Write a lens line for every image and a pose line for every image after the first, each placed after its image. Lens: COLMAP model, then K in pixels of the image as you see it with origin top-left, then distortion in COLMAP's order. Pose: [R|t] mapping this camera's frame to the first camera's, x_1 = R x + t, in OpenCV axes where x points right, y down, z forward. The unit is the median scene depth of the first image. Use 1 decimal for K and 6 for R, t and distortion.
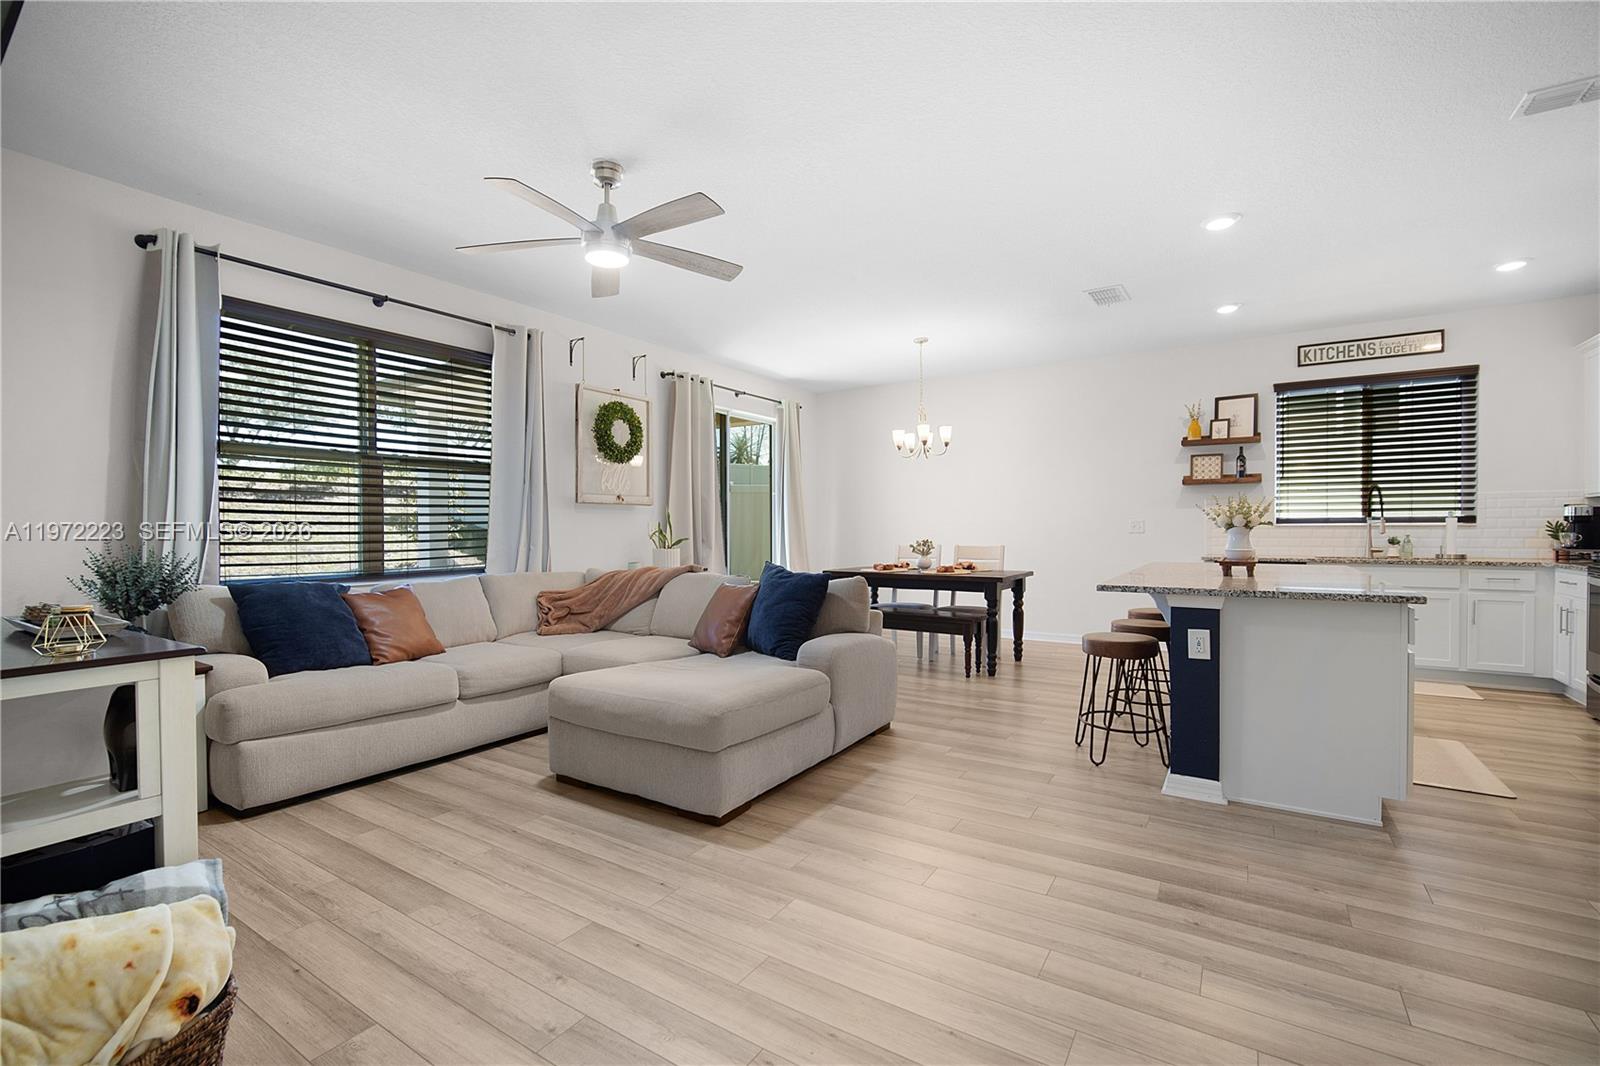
lens RADIAL K [[709.5, 0, 785.6], [0, 709.5, 538.3], [0, 0, 1]] dist [-0.008143, 0.000648]
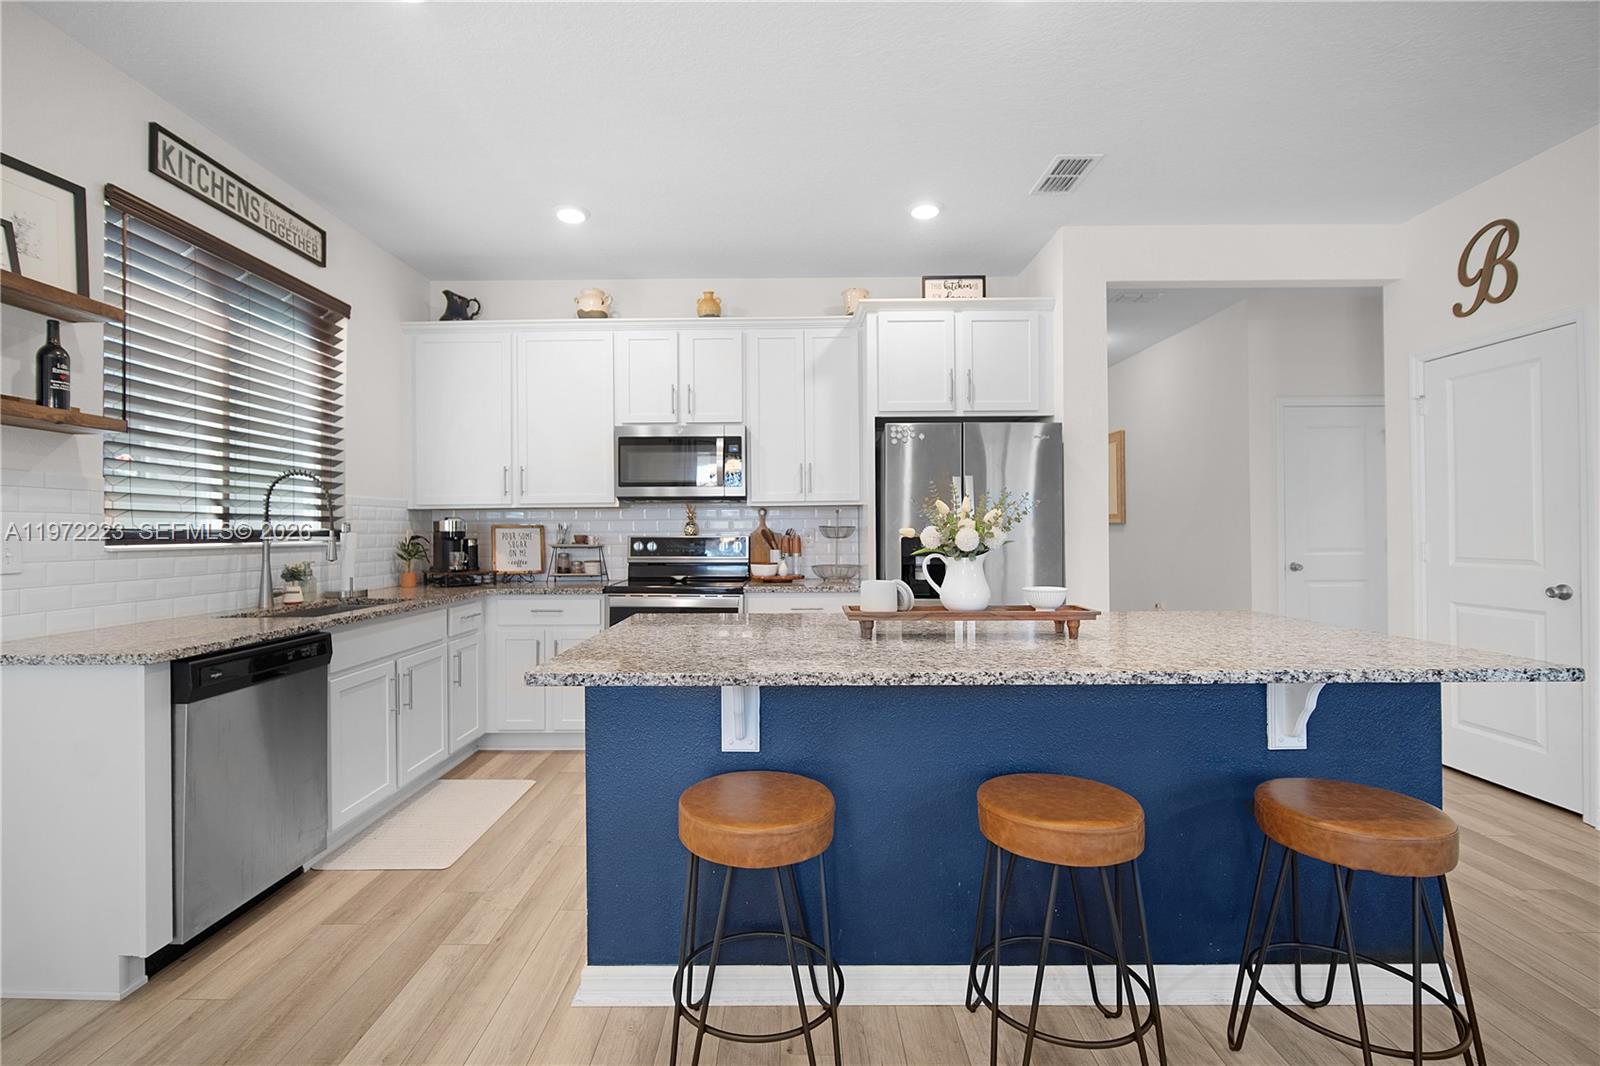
lens RADIAL K [[709.5, 0, 797.1], [0, 709.5, 519.1], [0, 0, 1]] dist [-0.008143, 0.000648]
pose [[-0.549843, 0.020163, 0.835025, 0.178266], [0.016422, 0.999776, -0.013328, -0.024995], [-0.835107, 0.006385, -0.550051, 0.964374]]
